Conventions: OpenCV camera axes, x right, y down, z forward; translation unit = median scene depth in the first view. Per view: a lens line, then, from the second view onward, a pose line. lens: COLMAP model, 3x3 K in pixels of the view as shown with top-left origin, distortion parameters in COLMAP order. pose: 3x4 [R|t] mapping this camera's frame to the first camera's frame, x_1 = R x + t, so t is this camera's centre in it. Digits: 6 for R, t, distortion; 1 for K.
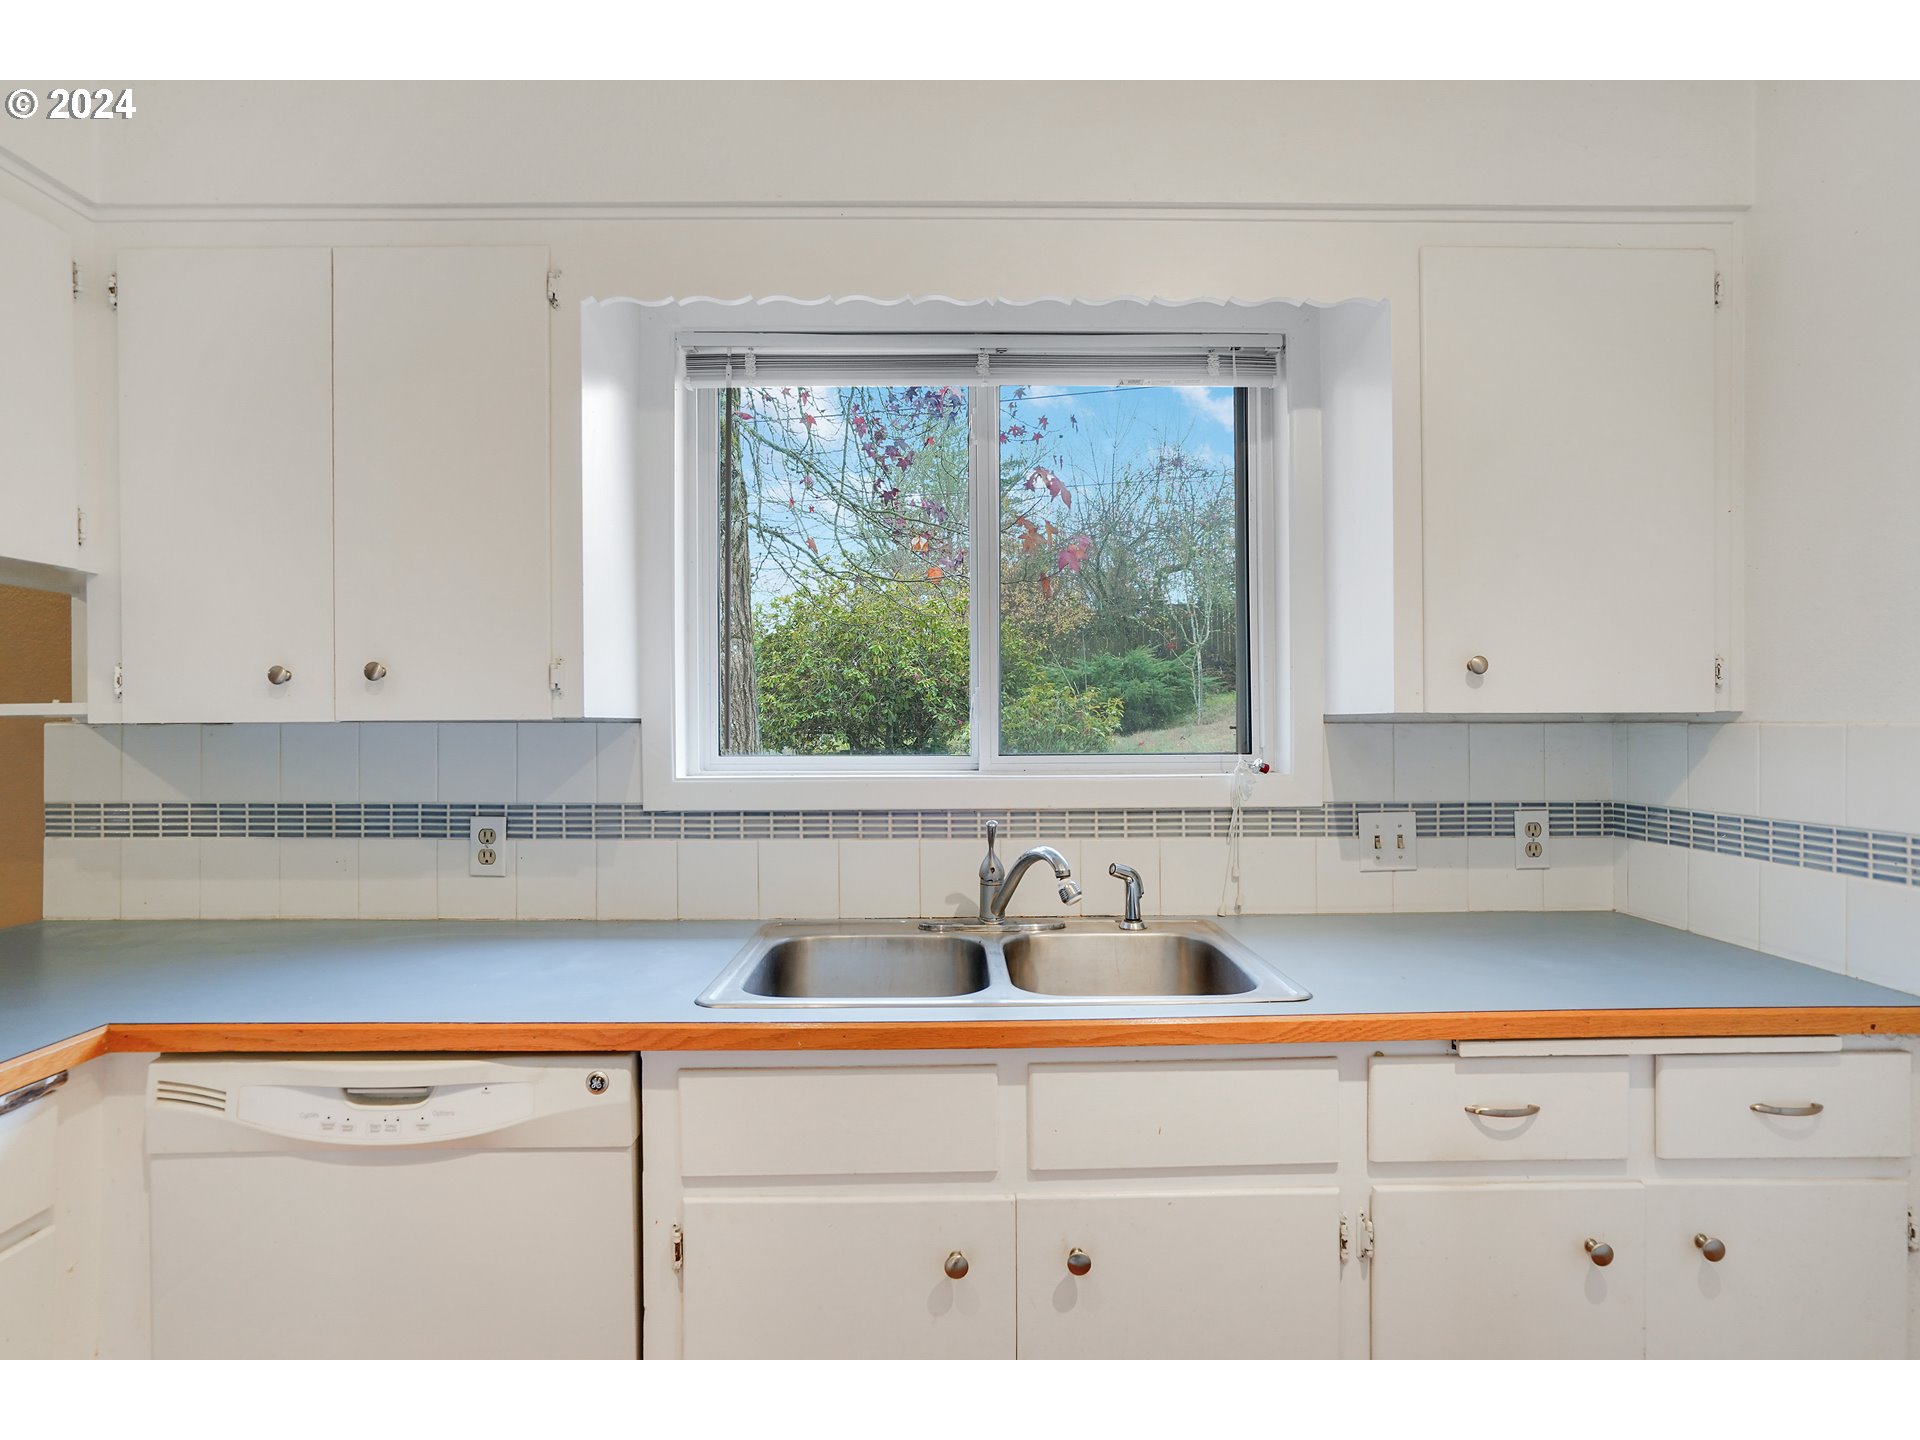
lens RADIAL K [[1007.2, 0, 957.2], [0, 1007.2, 740.8], [0, 0, 1]] dist [-0.043496, 0.029049]
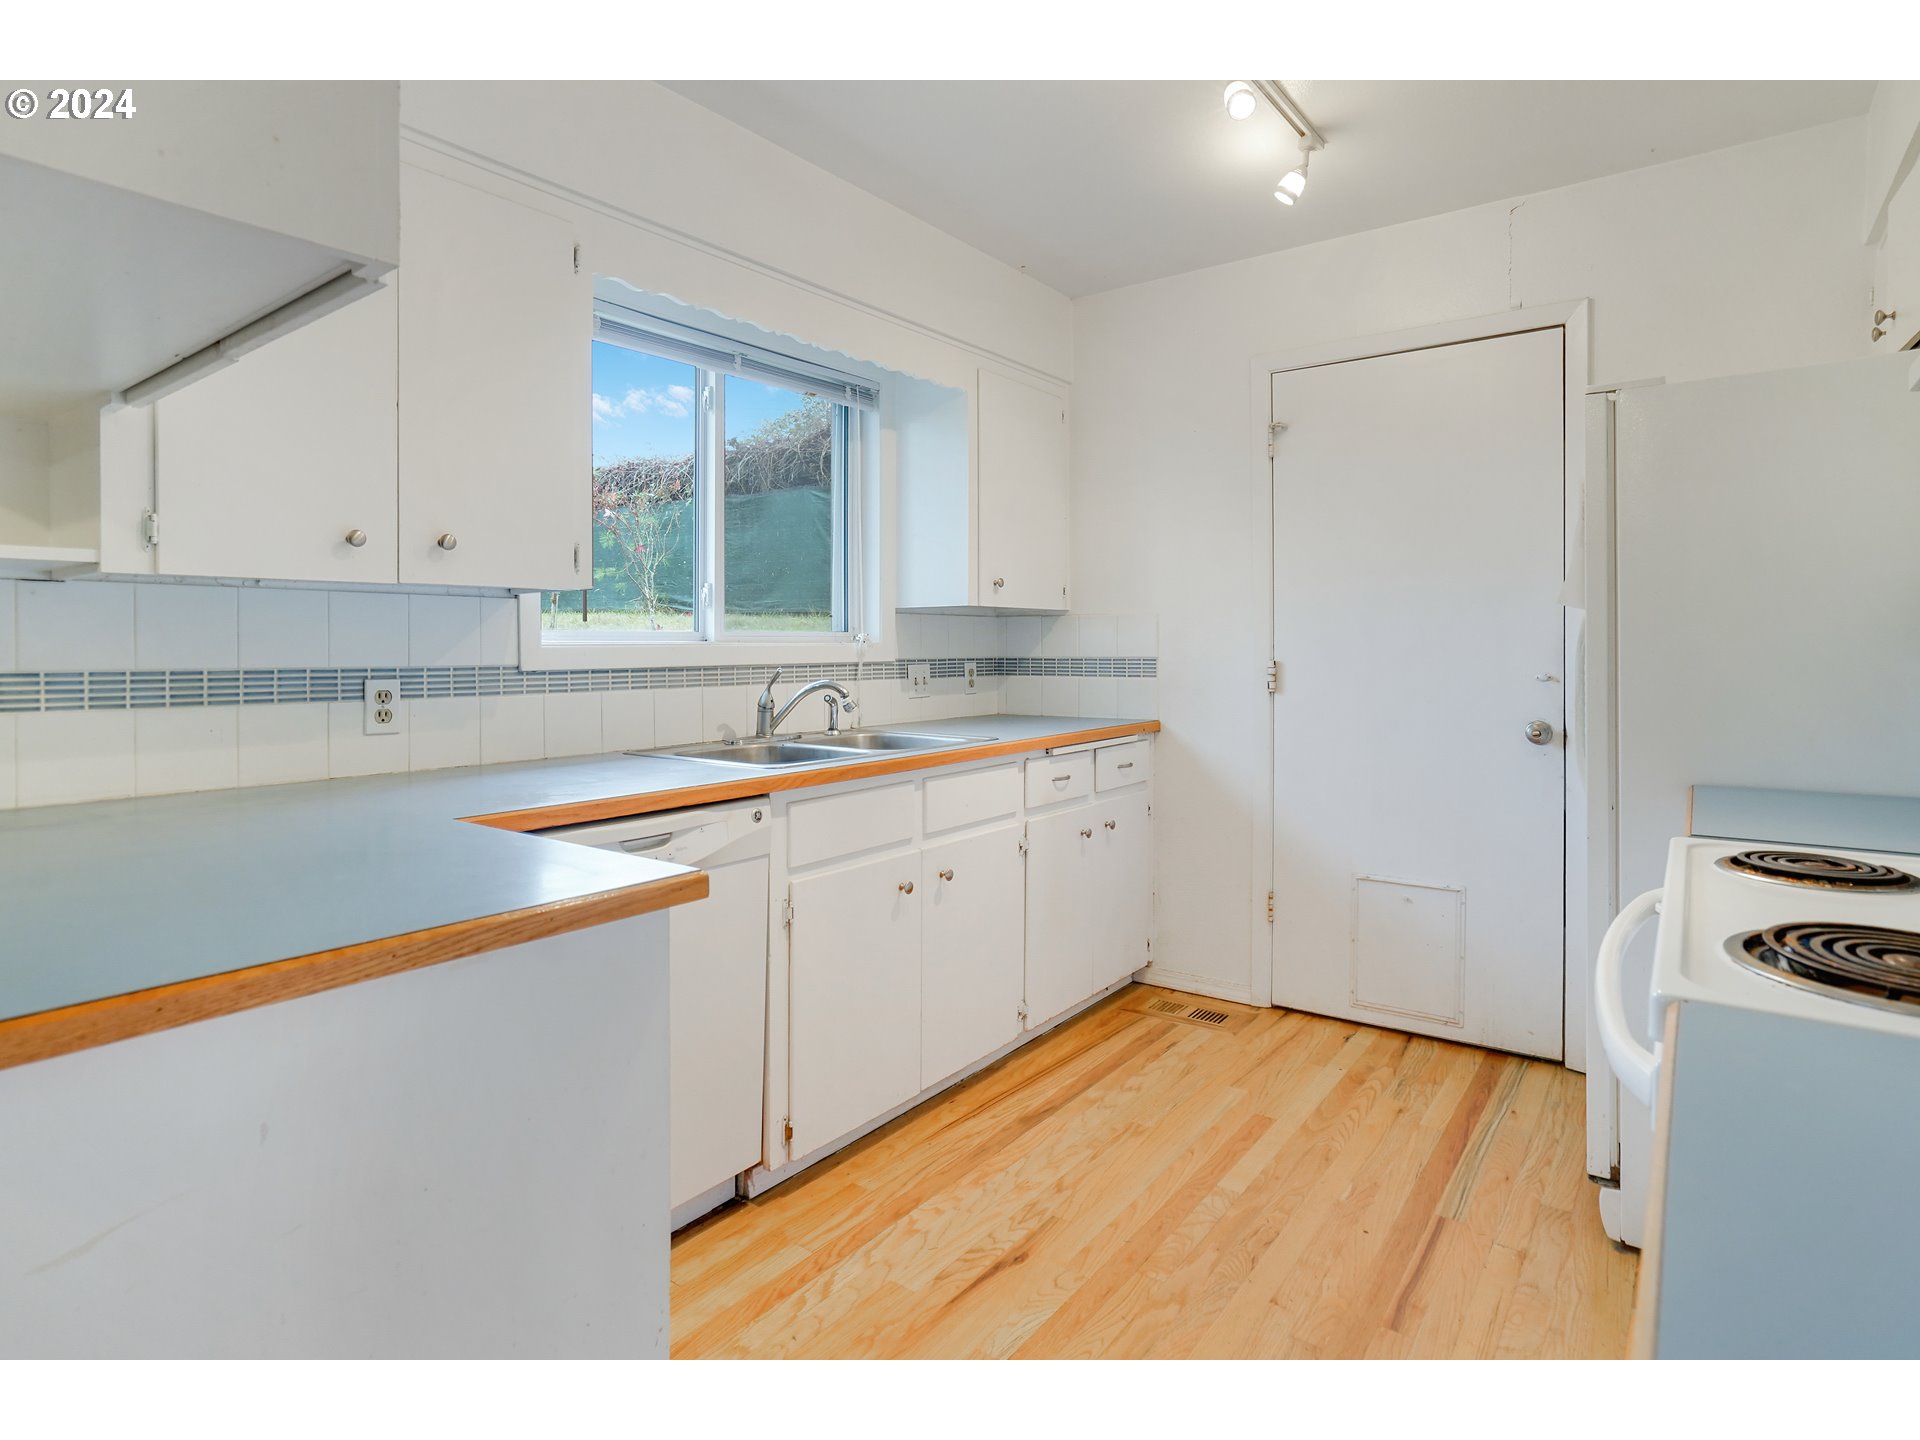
lens RADIAL K [[1002.7, 0, 937.0], [0, 1002.7, 695.7], [0, 0, 1]] dist [-0.057358, 0.028452]
pose [[0.633241, -0.035795, 0.773127, -0.923208], [0.013293, 0.999286, 0.035378, 0.063916], [-0.773841, -0.012125, 0.633264, -0.153335]]
